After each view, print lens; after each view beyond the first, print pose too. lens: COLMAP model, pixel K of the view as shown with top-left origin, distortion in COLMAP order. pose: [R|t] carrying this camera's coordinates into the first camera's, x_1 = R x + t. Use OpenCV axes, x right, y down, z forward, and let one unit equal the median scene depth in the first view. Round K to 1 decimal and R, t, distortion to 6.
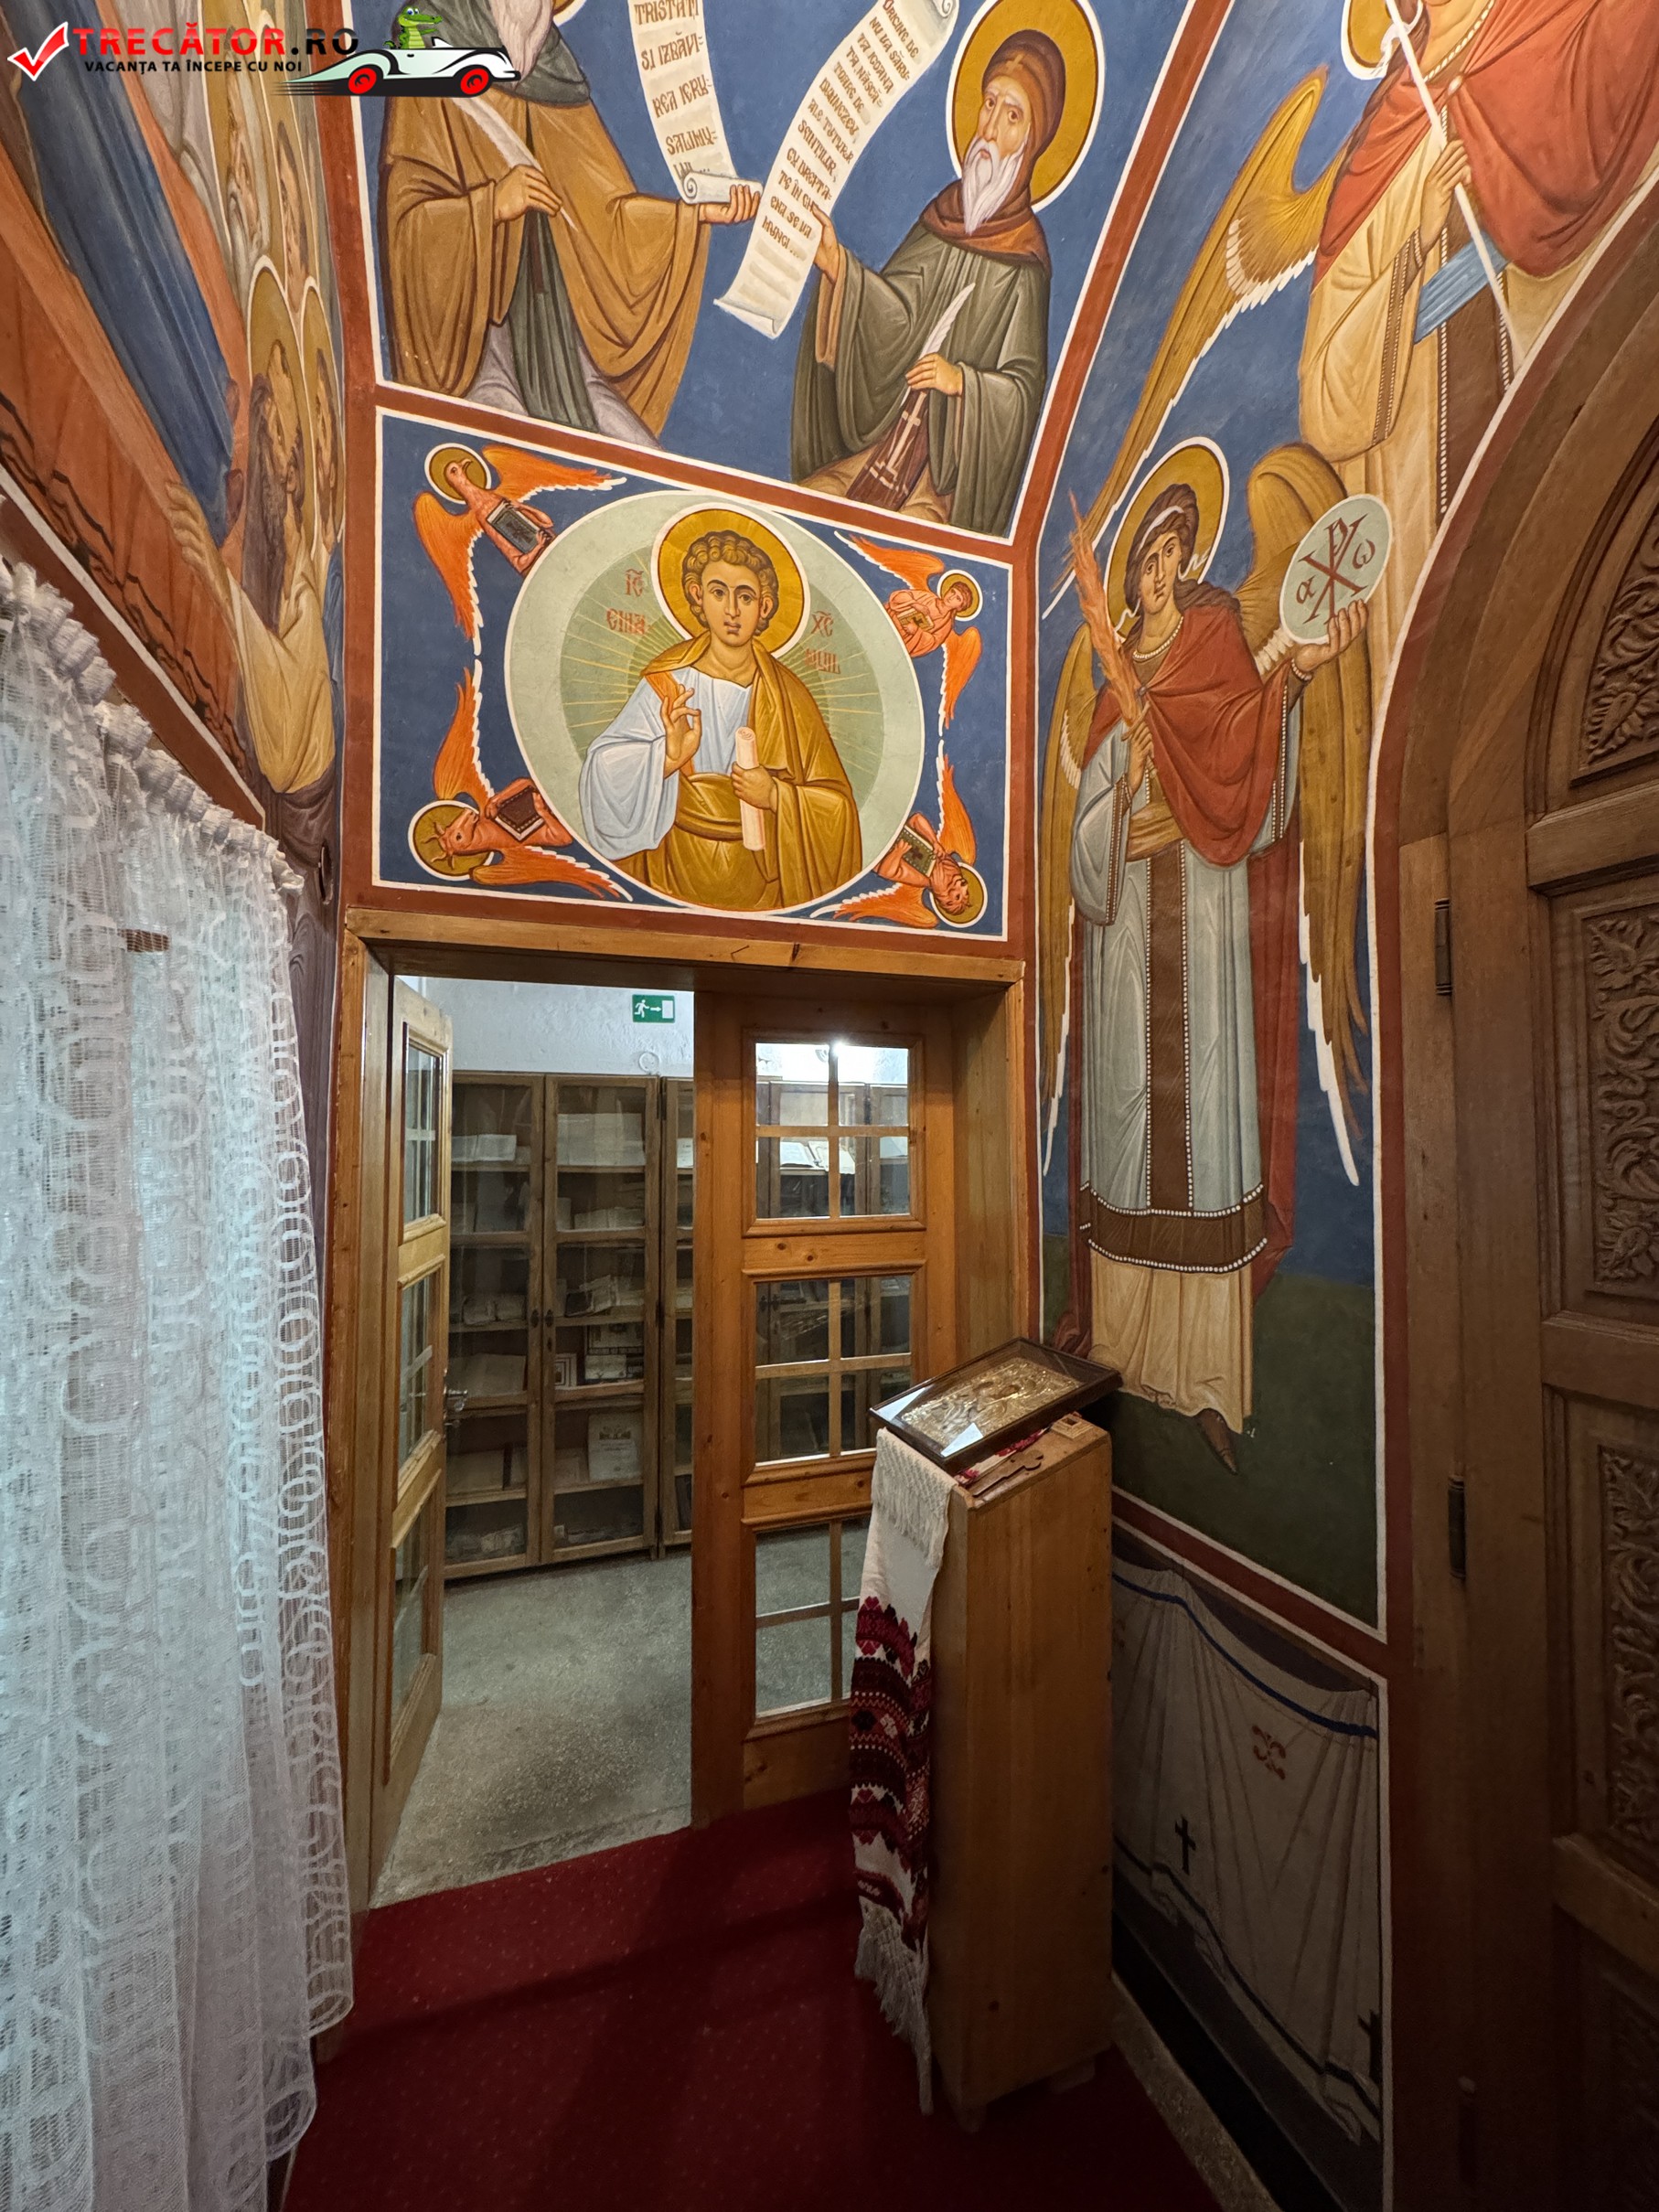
lens RADIAL K [[873.5, 0, 829.5], [0, 873.5, 1106.0], [0, 0, 1]] dist [0.001155, 0.000008]
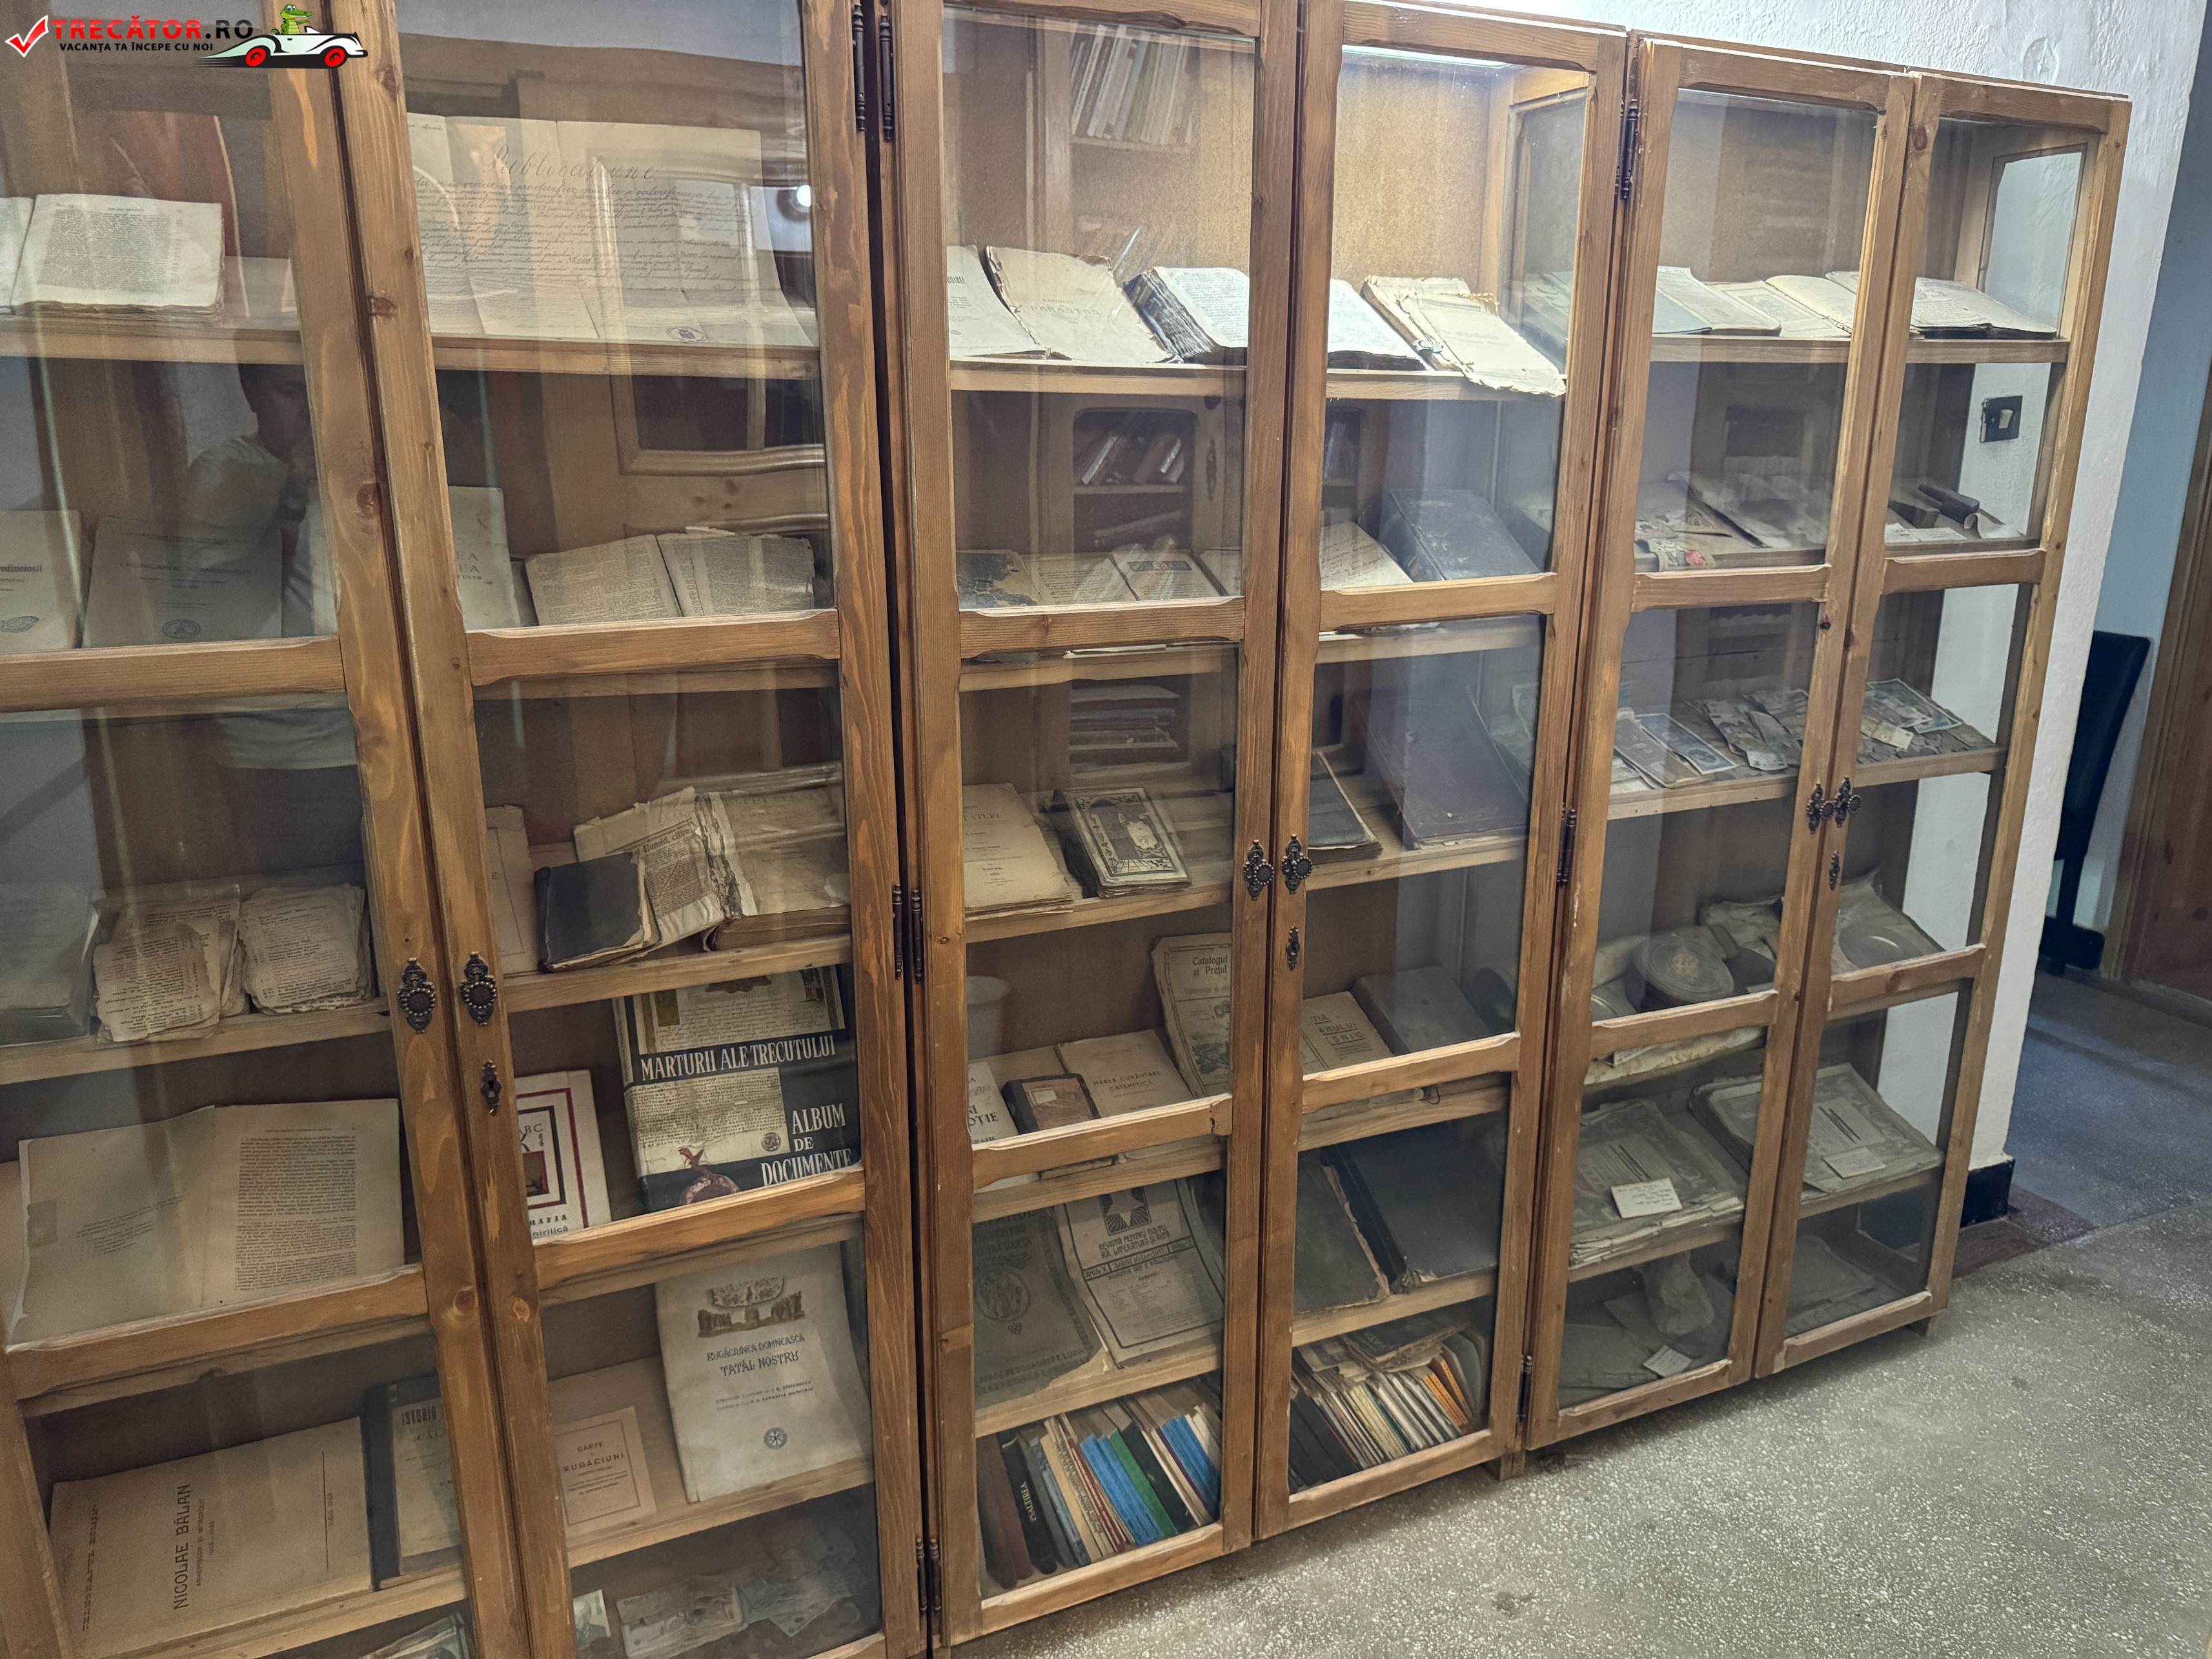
lens RADIAL K [[1560.6, 0, 1106.0], [0, 1560.6, 829.5], [0, 0, 1]] dist [0.027585, -0.037874]
pose [[0.993430, -0.031282, 0.110079, -0.186114], [-0.003360, 0.953526, 0.301292, 0.066130], [-0.114389, -0.299682, 0.947157, 0.557684]]
